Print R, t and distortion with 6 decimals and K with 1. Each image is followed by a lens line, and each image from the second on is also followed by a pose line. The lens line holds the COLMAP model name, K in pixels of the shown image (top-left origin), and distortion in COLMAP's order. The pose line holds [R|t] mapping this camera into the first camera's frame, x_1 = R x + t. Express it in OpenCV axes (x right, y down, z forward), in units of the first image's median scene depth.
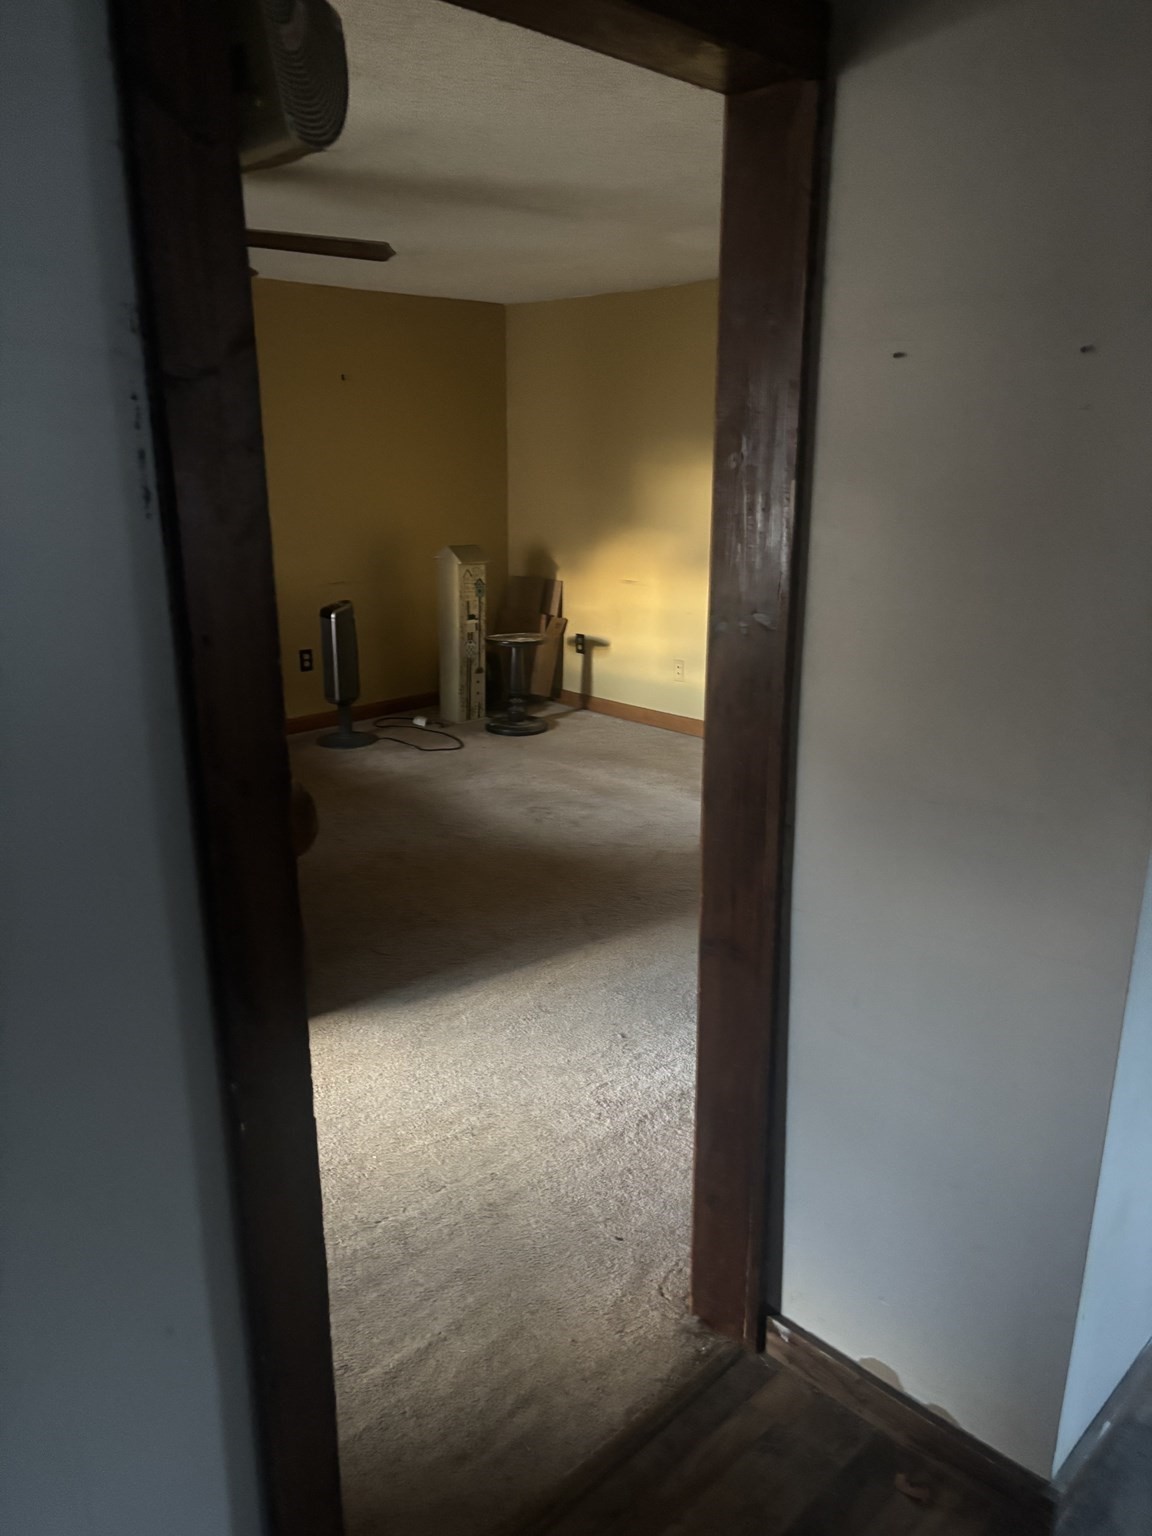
lens RADIAL K [[1144.5, 0, 576.0], [0, 1144.5, 768.0], [0, 0, 1]] dist [0.305435, -0.001489]
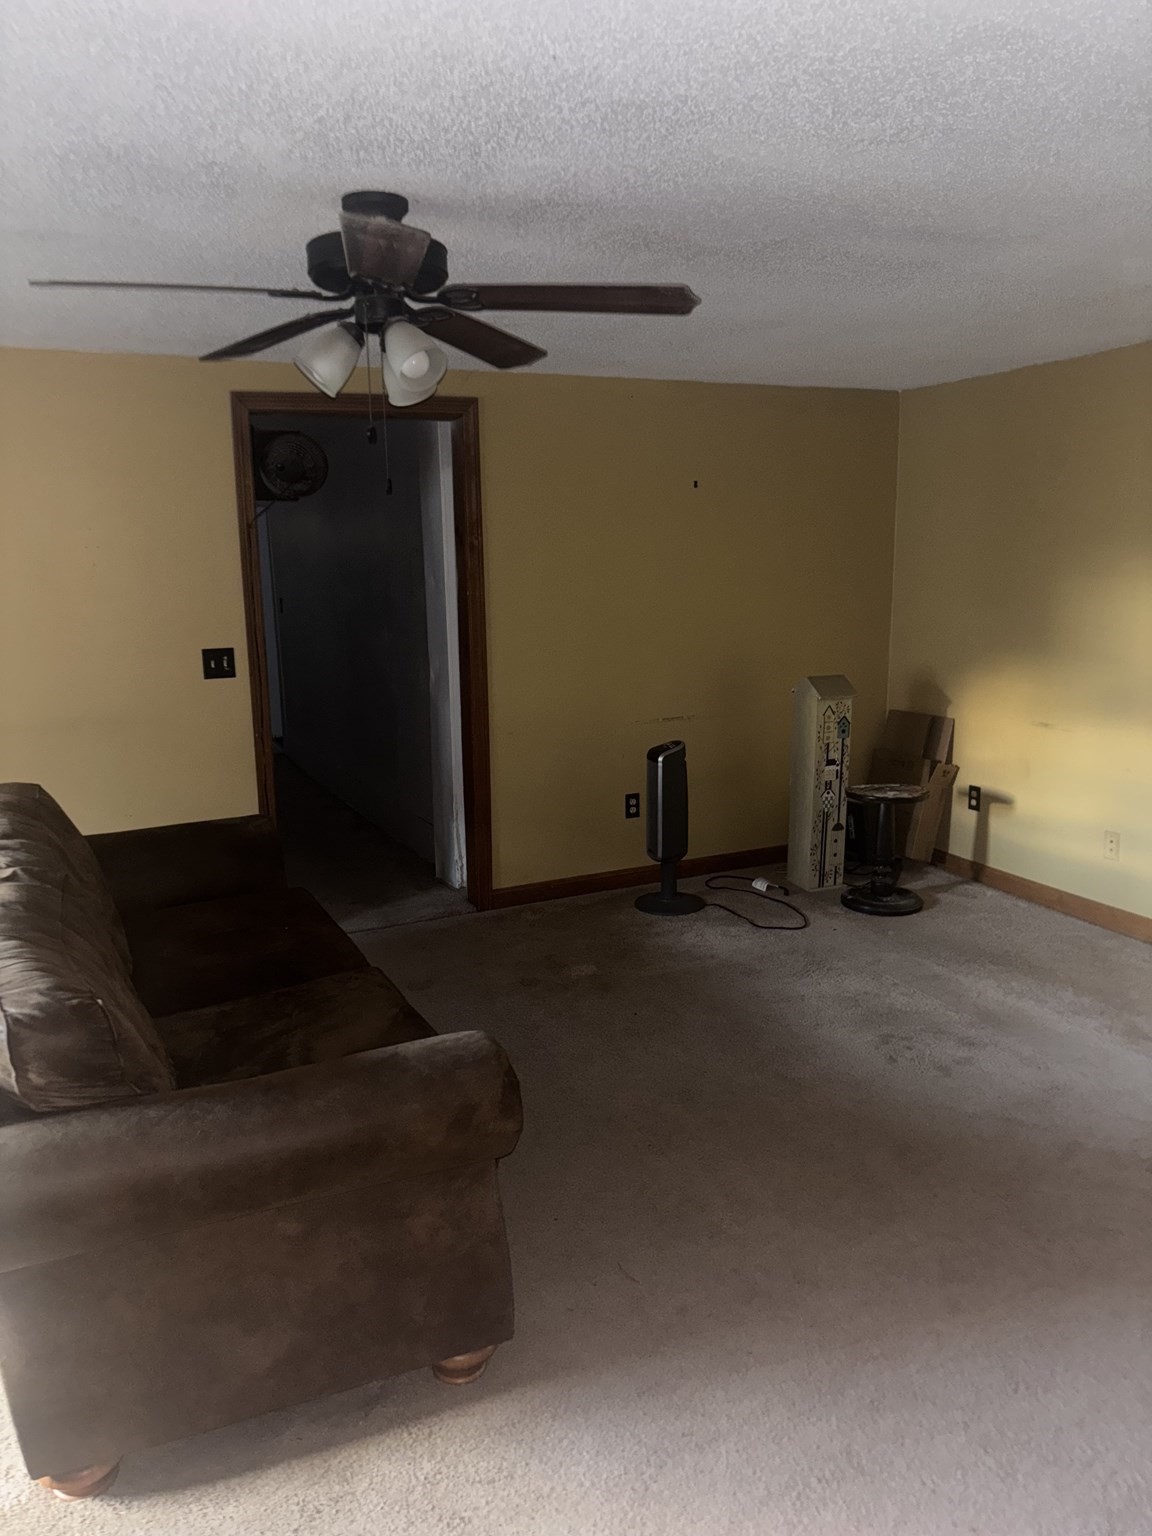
lens RADIAL K [[1152.8, 0, 573.6], [0, 1152.8, 800.5], [0, 0, 1]] dist [0.000116, -0.004394]
pose [[0.941712, 0.056023, -0.331722, 0.007692], [-0.075989, 0.995976, -0.047515, -0.052527], [0.327725, 0.069953, 0.942180, 0.189171]]
